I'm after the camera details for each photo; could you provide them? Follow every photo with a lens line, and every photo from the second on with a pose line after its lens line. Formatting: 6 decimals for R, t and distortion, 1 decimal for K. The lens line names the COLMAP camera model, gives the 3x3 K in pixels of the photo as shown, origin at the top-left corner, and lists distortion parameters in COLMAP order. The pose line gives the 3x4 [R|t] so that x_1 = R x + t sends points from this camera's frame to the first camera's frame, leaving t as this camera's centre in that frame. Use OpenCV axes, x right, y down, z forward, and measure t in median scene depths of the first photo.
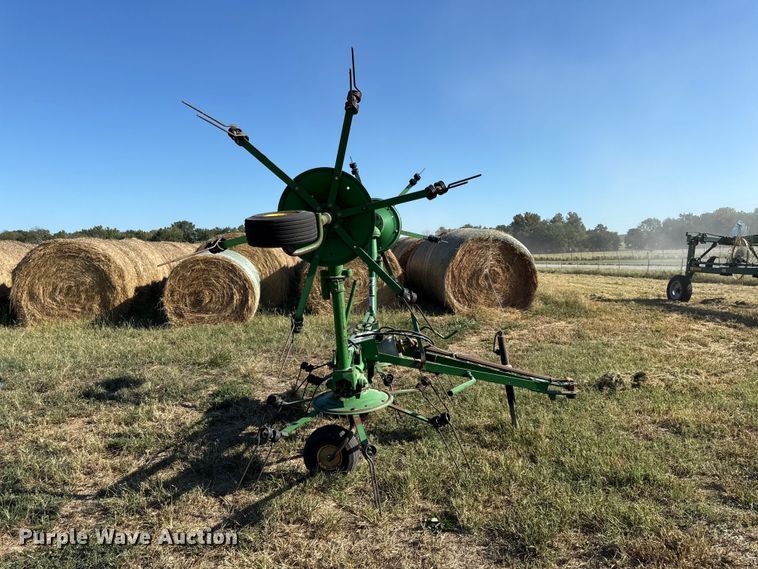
lens RADIAL K [[530.9, 0, 379.7], [0, 530.9, 284.7], [0, 0, 1]] dist [0.056770, -0.077494]
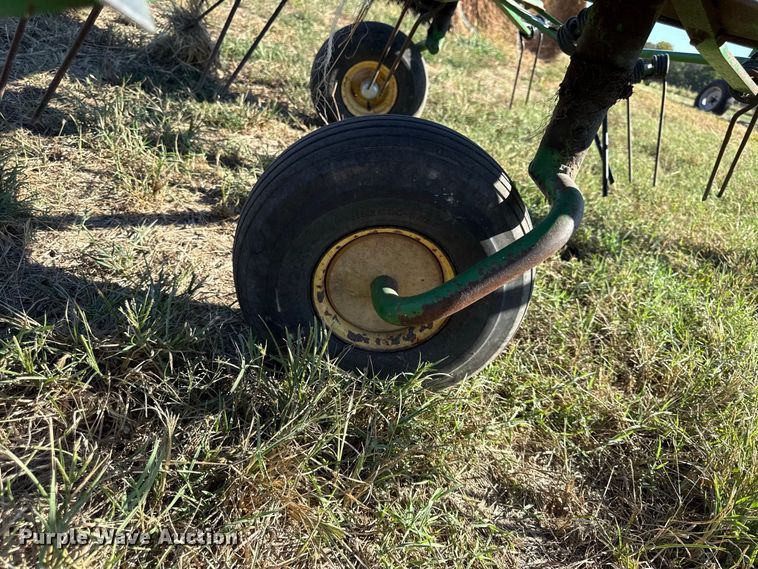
lens RADIAL K [[530.9, 0, 374.8], [0, 530.9, 285.0], [0, 0, 1]] dist [0.056770, -0.077494]
pose [[0.948550, 0.203788, 0.242329, -0.098963], [-0.288730, 0.870835, 0.397845, 0.177348], [-0.129953, -0.447344, 0.884870, 0.594061]]
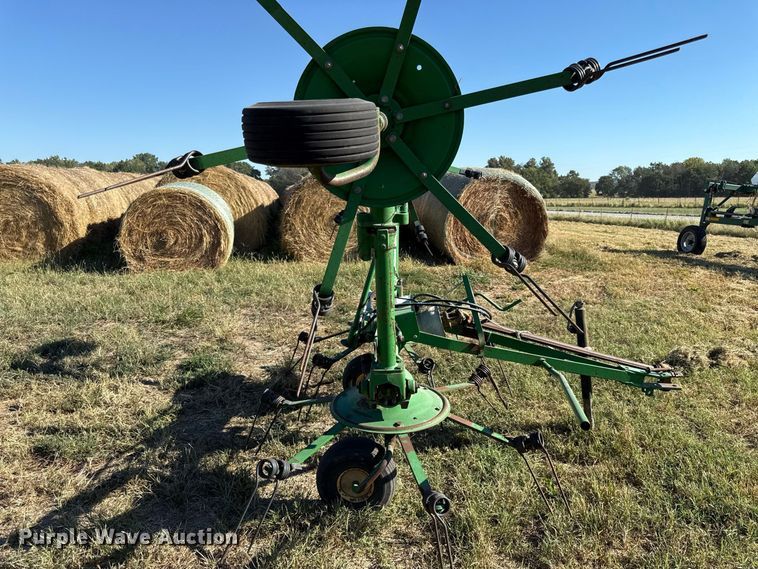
lens RADIAL K [[530.9, 0, 380.8], [0, 530.9, 286.5], [0, 0, 1]] dist [0.056770, -0.077494]
pose [[0.998083, 0.018220, 0.059143, -0.075188], [-0.024729, 0.993483, 0.111261, -0.007361], [-0.056730, -0.112510, 0.992030, 0.238961]]
